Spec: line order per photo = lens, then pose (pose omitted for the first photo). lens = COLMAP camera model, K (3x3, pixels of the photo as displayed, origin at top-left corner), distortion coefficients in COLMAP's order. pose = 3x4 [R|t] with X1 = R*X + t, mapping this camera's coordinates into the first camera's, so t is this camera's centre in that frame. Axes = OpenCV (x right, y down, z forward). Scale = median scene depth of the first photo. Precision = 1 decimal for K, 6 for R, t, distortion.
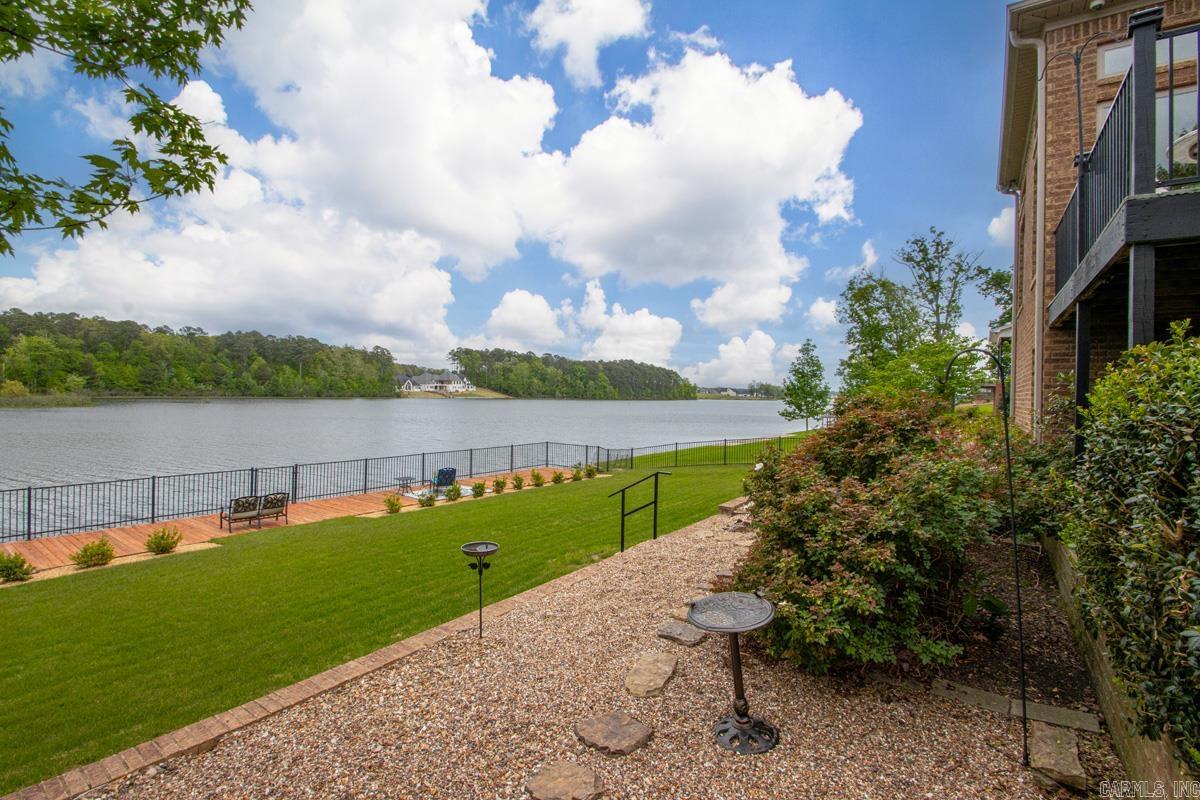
lens RADIAL K [[550.1, 0, 594.3], [0, 550.1, 405.4], [0, 0, 1]] dist [0.016922, -0.016138]
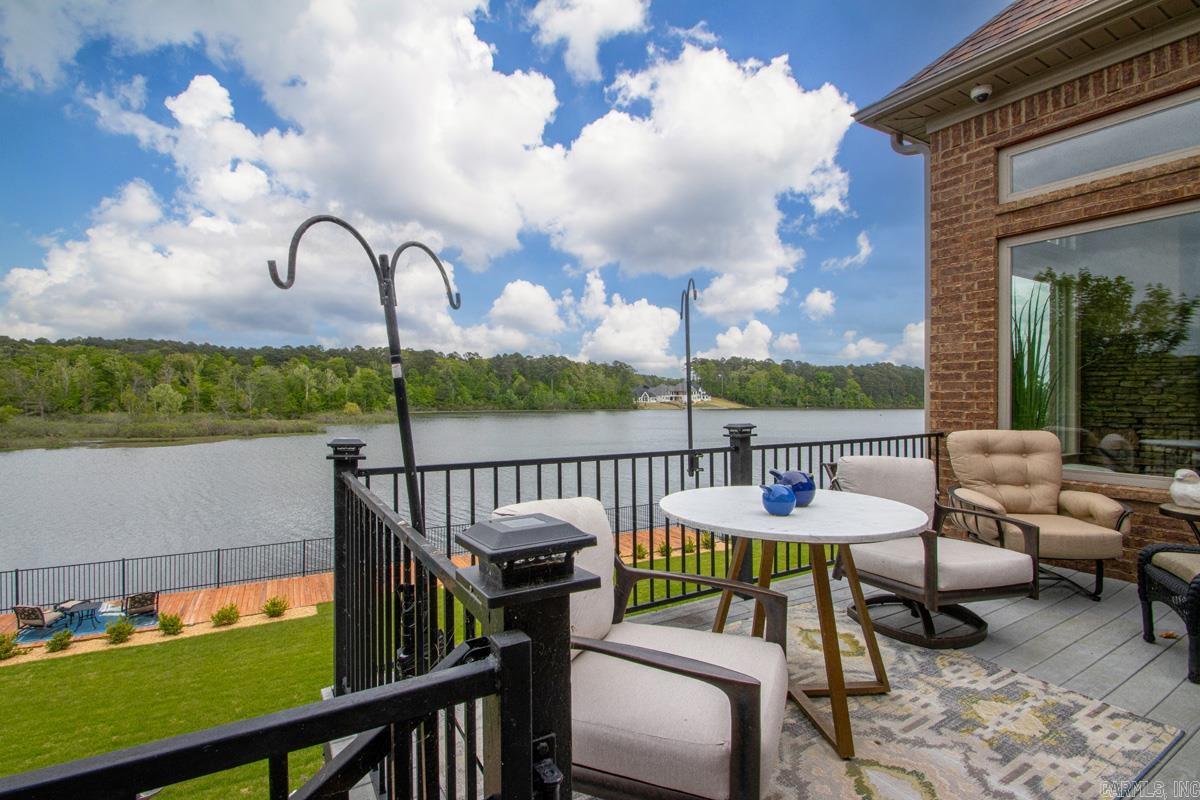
lens RADIAL K [[558.7, 0, 597.9], [0, 558.7, 410.7], [0, 0, 1]] dist [-0.001812, -0.000603]
pose [[0.912367, -0.004037, -0.409353, 0.241467], [0.002293, 0.999986, -0.004751, -0.111896], [0.409367, 0.003396, 0.912364, 0.069154]]
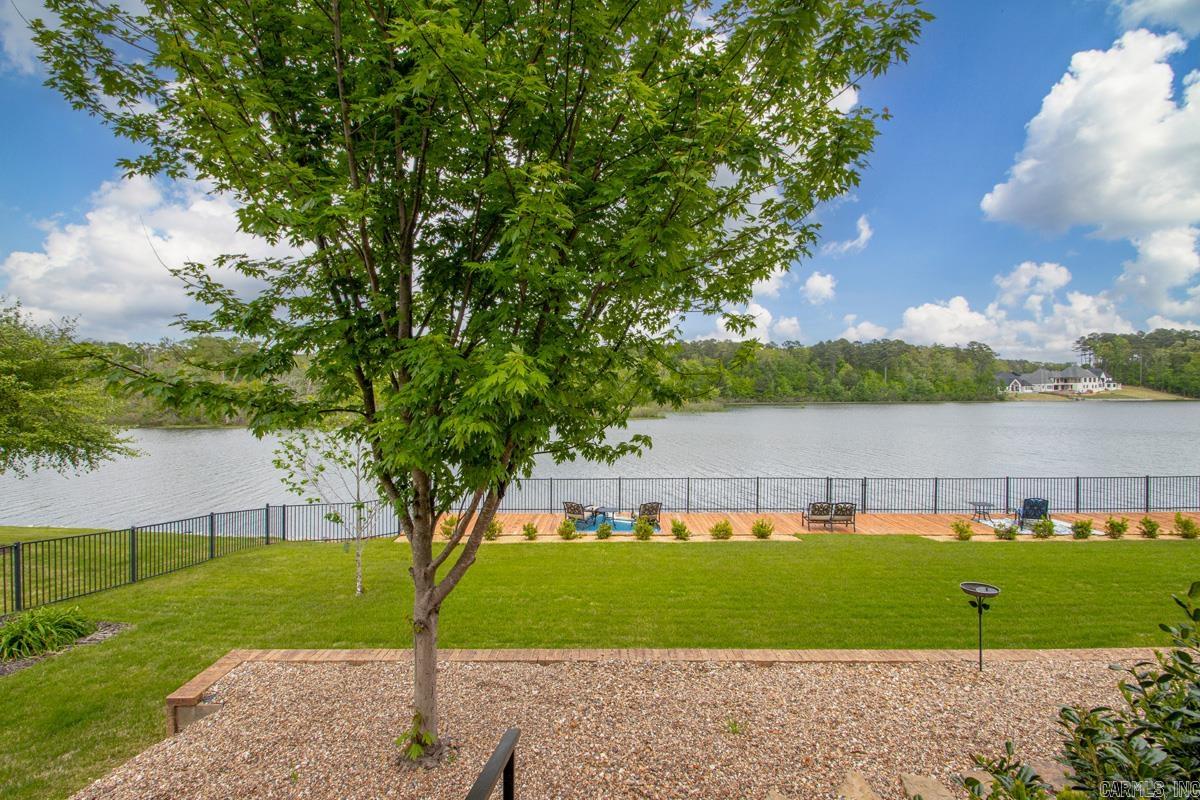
lens RADIAL K [[575.5, 0, 600.0], [0, 575.5, 400.0], [0, 0, 1]] dist [0.017423, -0.021641]
pose [[0.581054, -0.012144, -0.813775, 0.063432], [-0.001073, 0.999876, -0.015687, -0.021381], [0.813865, 0.009988, 0.580969, -0.062355]]
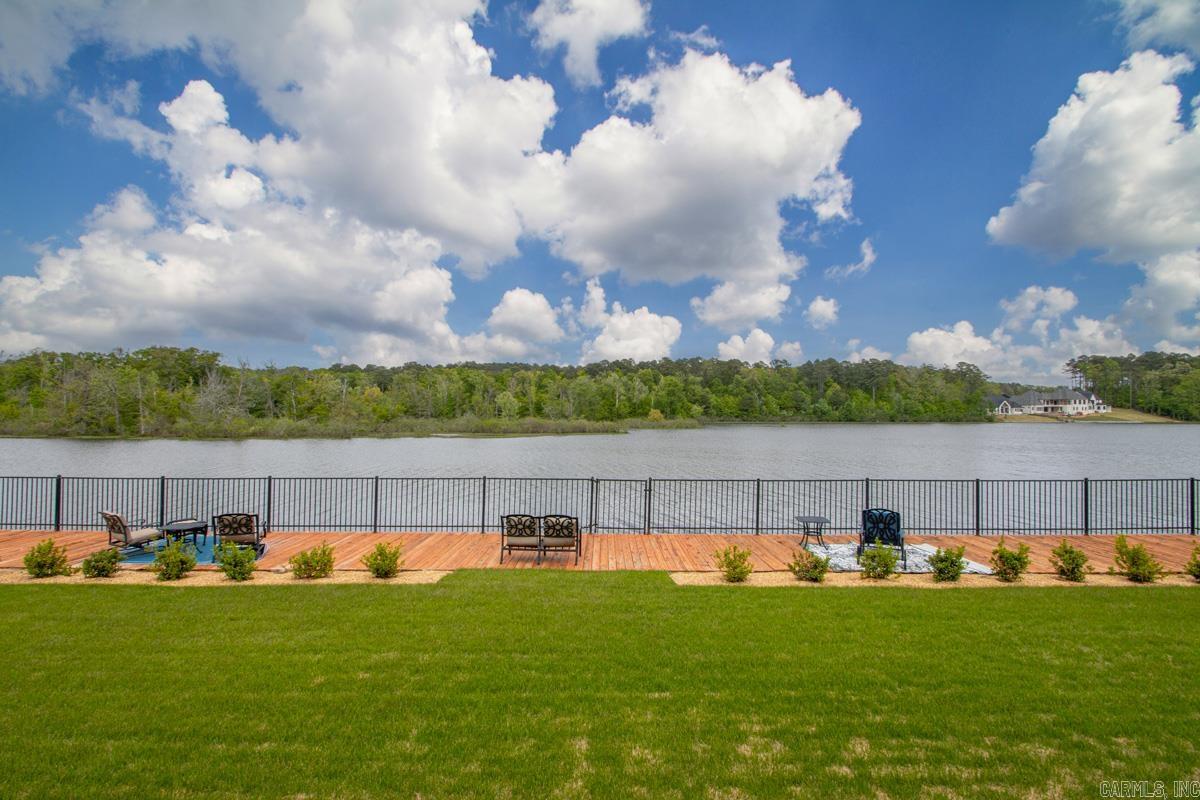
lens RADIAL K [[573.6, 0, 603.1], [0, 573.6, 414.9], [0, 0, 1]] dist [0.013927, -0.021491]
pose [[0.587439, -0.017212, -0.809085, 0.009637], [-0.007578, 0.999613, -0.026767, 0.039065], [0.809233, 0.021855, 0.587081, 0.438786]]
